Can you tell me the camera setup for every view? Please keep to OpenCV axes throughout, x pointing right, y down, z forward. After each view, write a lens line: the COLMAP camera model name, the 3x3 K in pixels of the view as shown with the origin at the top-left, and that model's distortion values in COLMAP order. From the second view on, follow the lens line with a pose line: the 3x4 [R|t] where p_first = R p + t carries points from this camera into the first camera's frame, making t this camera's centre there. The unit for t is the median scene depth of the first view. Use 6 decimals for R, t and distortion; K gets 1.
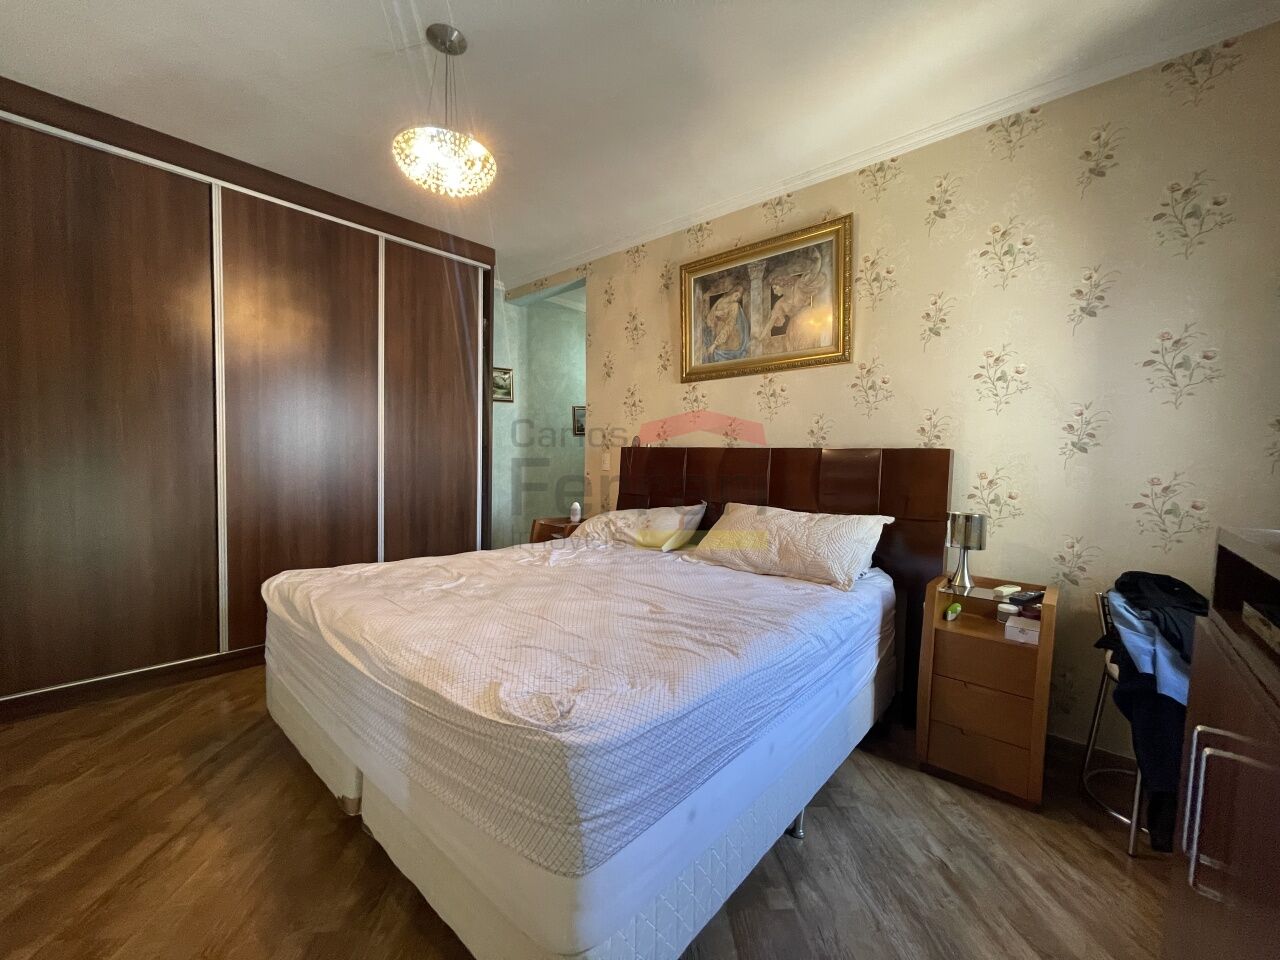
lens RADIAL K [[515.0, 0, 663.7], [0, 515.0, 481.3], [0, 0, 1]] dist [-0.000456, 0.000247]
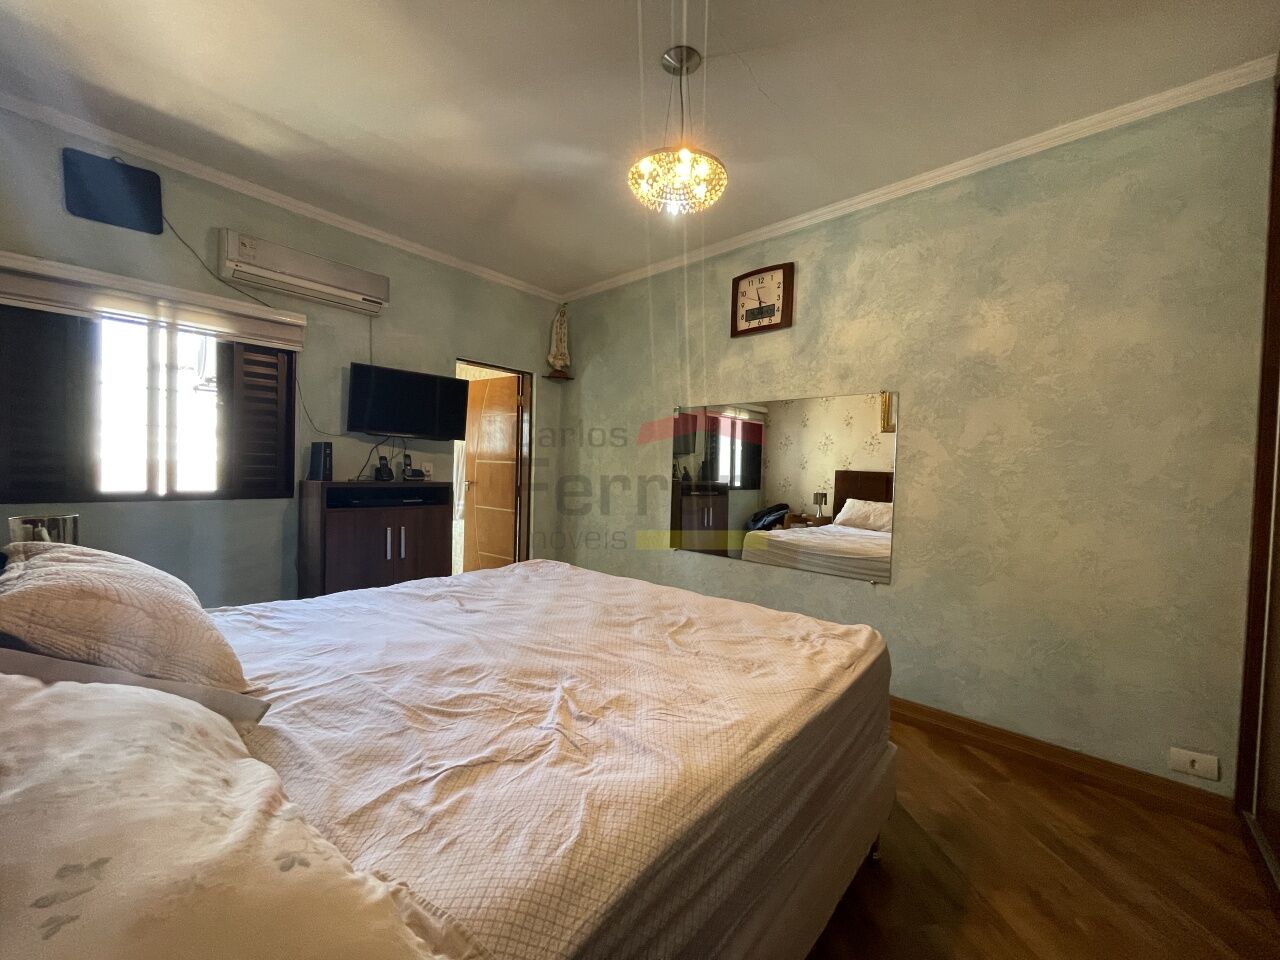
lens RADIAL K [[515.0, 0, 634.9], [0, 515.0, 480.9], [0, 0, 1]] dist [-0.000456, 0.000247]
pose [[-0.998528, -0.042892, 0.033184, -0.238285], [-0.040130, 0.995998, 0.079857, -0.067578], [-0.036476, 0.078408, -0.996254, 1.235271]]
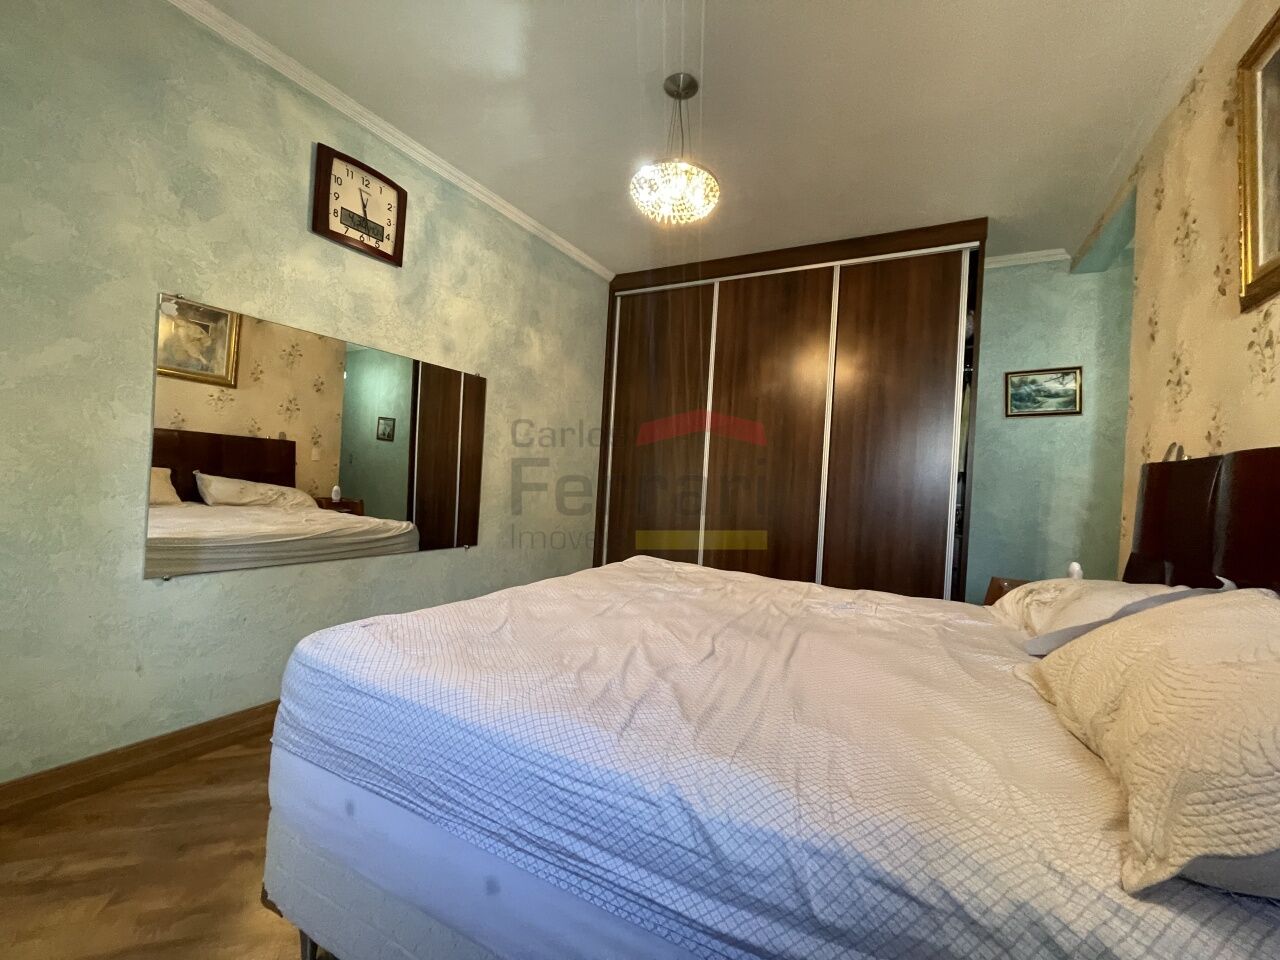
lens RADIAL K [[515.0, 0, 639.3], [0, 515.0, 473.0], [0, 0, 1]] dist [-0.000456, 0.000247]
pose [[0.192021, -0.009018, -0.981349, 0.389556], [-0.113476, 0.993047, -0.031330, 0.014459], [0.974808, 0.117376, 0.189662, 0.473920]]
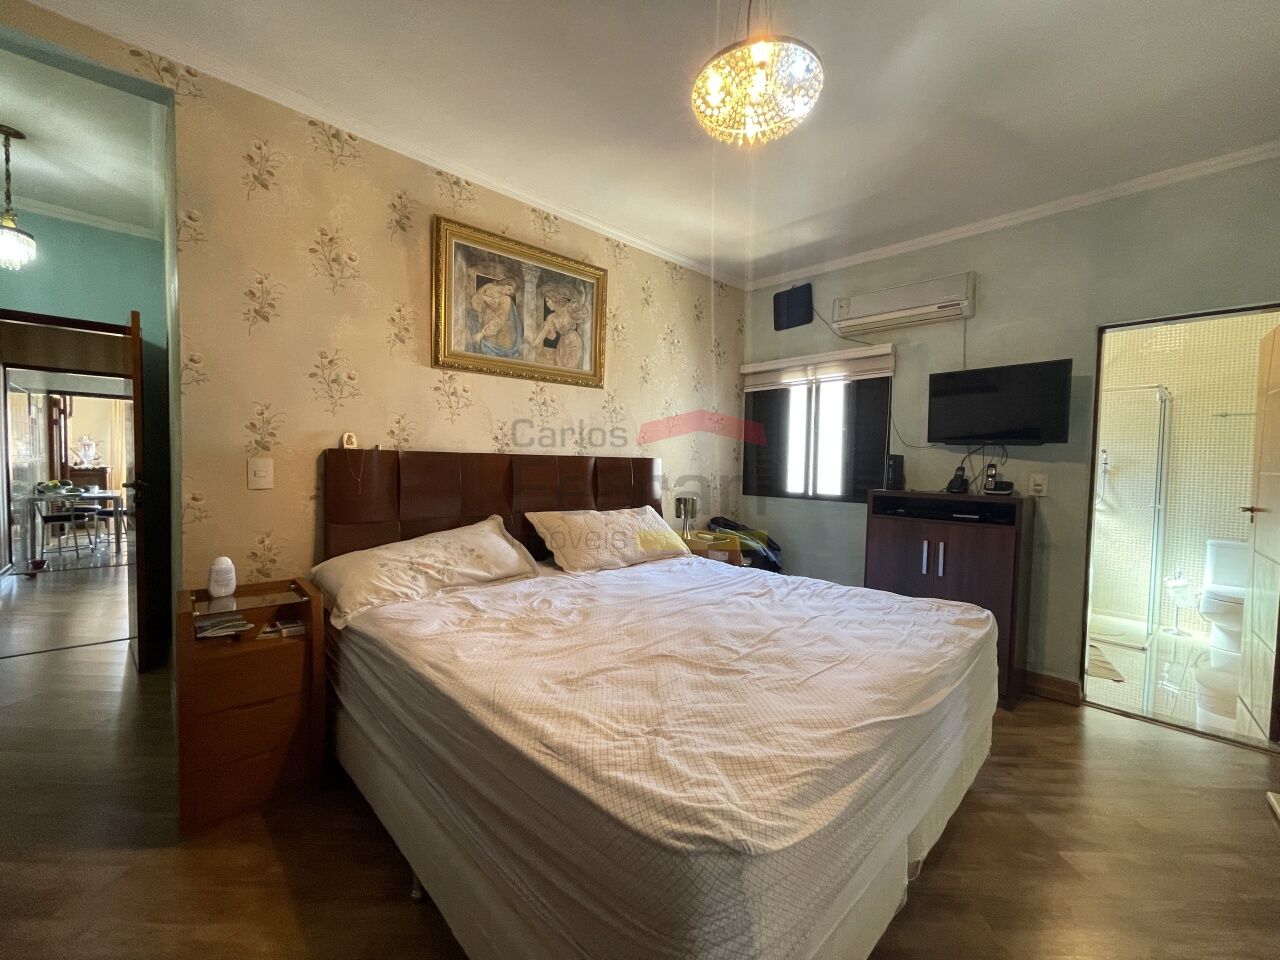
lens RADIAL K [[515.0, 0, 648.5], [0, 515.0, 483.5], [0, 0, 1]] dist [-0.000456, 0.000247]
pose [[0.112768, -0.048327, 0.992445, -0.749487], [0.036112, 0.998356, 0.044512, -0.045041], [-0.992965, 0.030820, 0.114327, 0.646848]]
